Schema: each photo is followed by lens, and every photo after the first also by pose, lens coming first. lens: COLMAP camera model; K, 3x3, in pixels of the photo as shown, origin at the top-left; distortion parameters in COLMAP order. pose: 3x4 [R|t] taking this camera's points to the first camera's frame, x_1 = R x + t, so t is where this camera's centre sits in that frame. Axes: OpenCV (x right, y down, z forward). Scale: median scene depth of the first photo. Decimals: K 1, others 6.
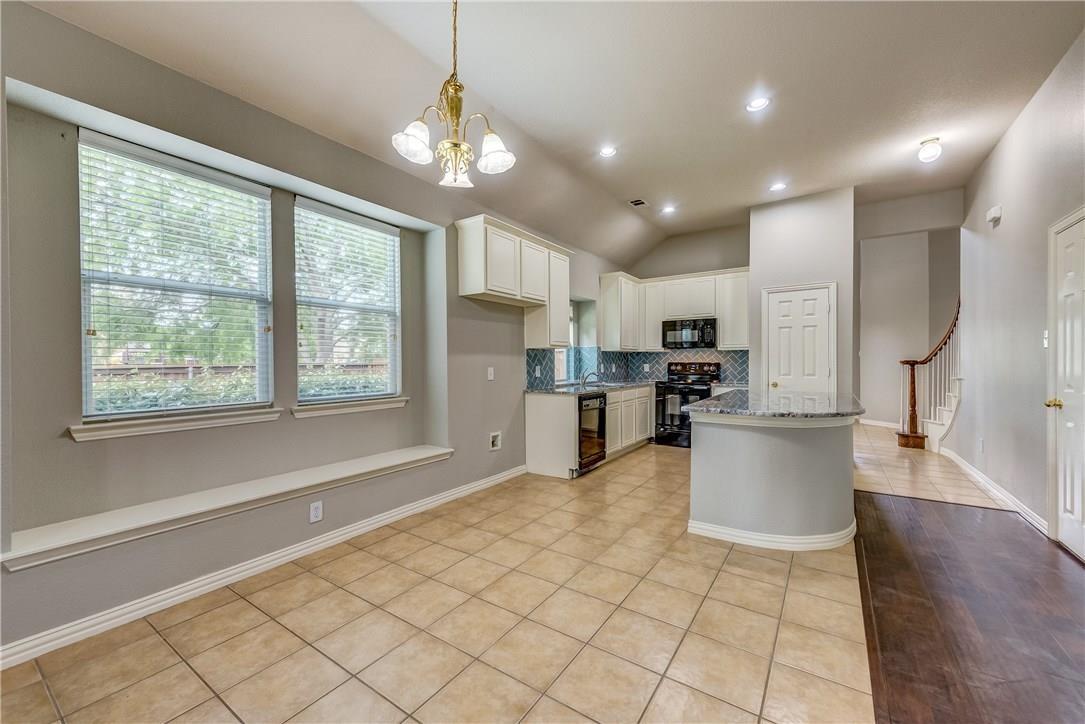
lens RADIAL K [[421.7, 0, 544.5], [0, 421.7, 364.1], [0, 0, 1]] dist [0.016161, -0.001470]
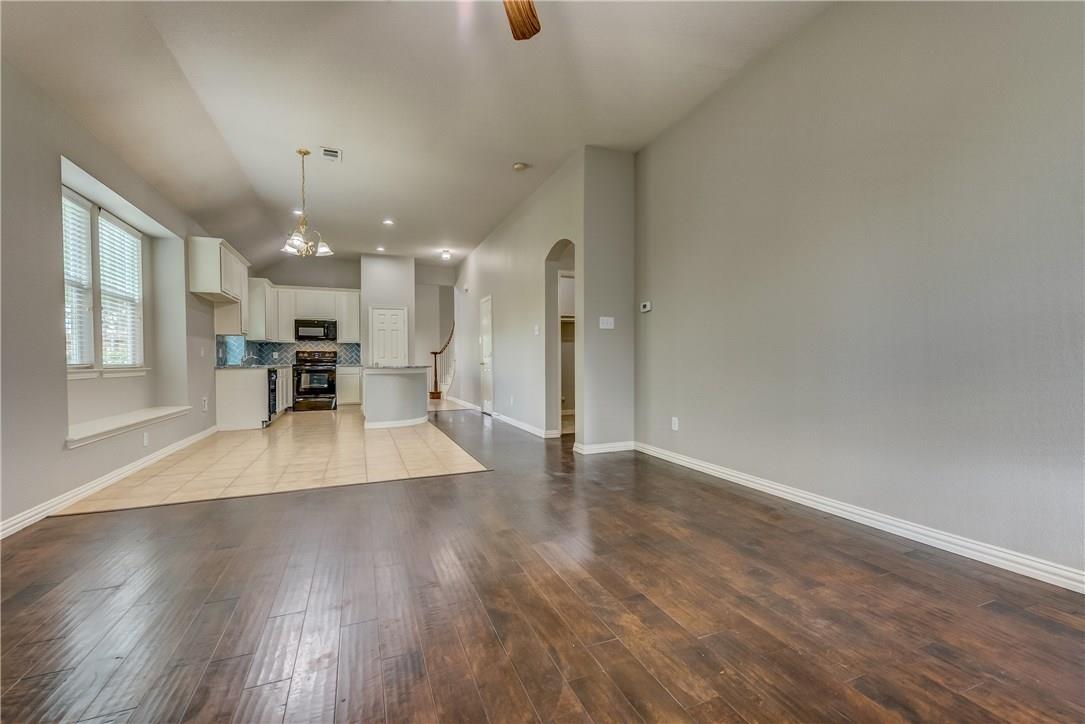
lens RADIAL K [[438.8, 0, 548.7], [0, 438.8, 360.9], [0, 0, 1]] dist [0.000234, 0.000019]
pose [[0.534287, -0.000215, 0.845303, -0.590364], [0.009959, 0.999932, -0.006041, 0.057440], [-0.845245, 0.011646, 0.534253, -0.527615]]
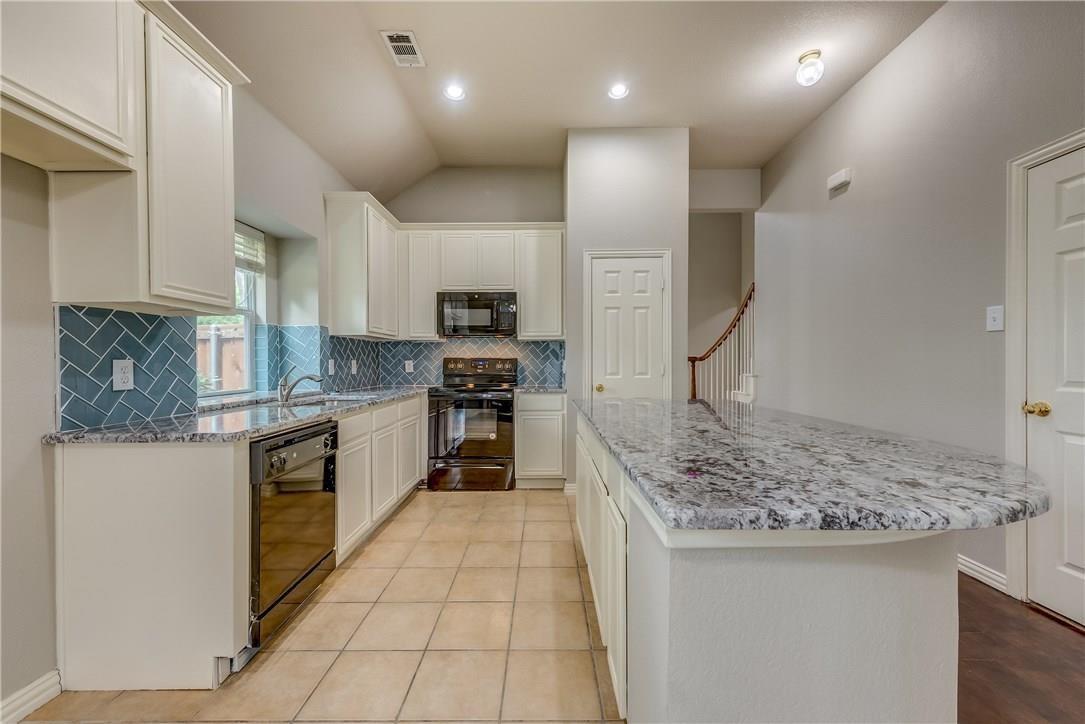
lens RADIAL K [[421.7, 0, 537.3], [0, 421.7, 363.6], [0, 0, 1]] dist [0.016161, -0.001470]
pose [[0.836975, -0.000544, 0.547241, 0.076025], [0.003574, 0.999984, -0.004474, 0.010807], [-0.547230, 0.005700, 0.836963, 0.498909]]
